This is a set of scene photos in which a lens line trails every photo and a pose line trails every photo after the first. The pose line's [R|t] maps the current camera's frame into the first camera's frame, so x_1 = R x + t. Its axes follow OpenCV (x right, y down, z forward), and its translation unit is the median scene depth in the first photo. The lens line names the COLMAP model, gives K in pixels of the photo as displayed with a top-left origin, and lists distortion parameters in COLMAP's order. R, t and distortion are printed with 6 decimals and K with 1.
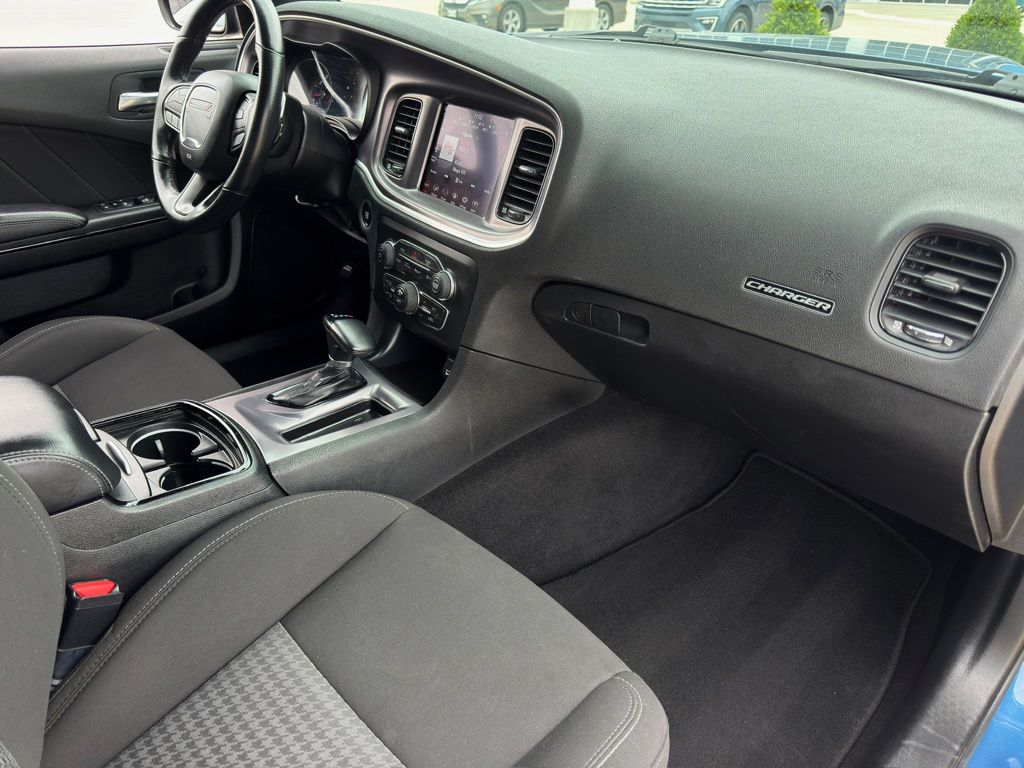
lens RADIAL K [[679.1, 0, 512.0], [0, 679.1, 384.0], [0, 0, 1]] dist [0.001881, -0.000616]
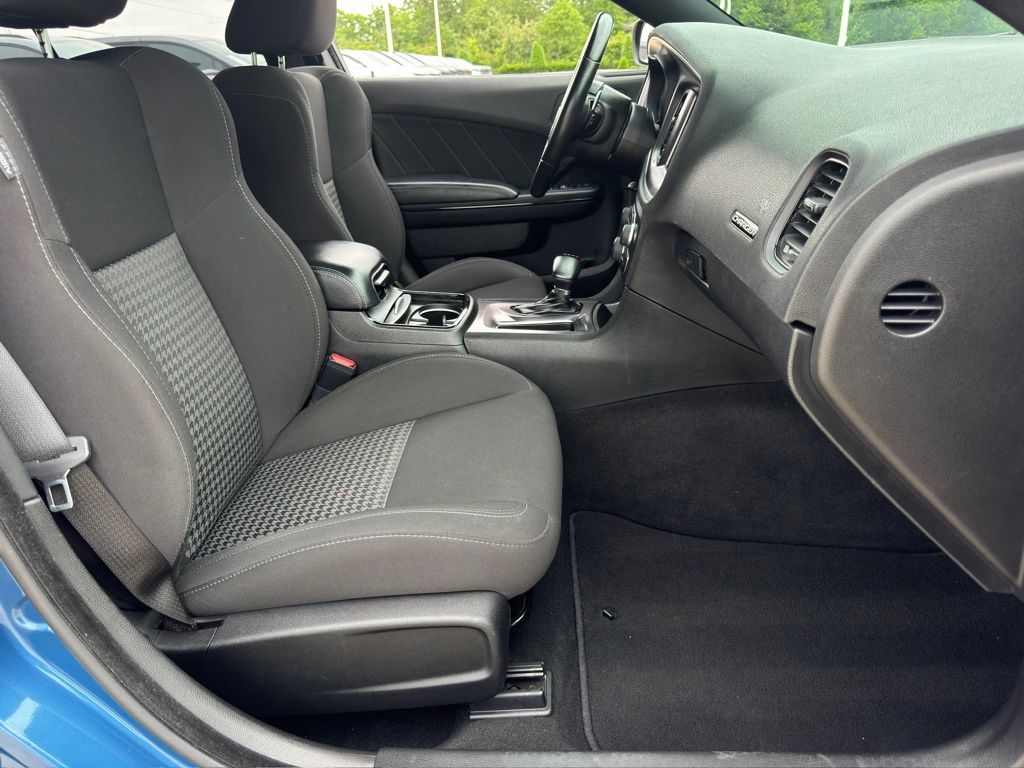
lens RADIAL K [[679.1, 0, 512.0], [0, 679.1, 384.0], [0, 0, 1]] dist [0.001881, -0.000616]
pose [[0.722846, 0.249621, -0.644347, 0.562892], [-0.288417, 0.956354, 0.046939, 0.106064], [0.627940, 0.151911, 0.763292, -0.020164]]
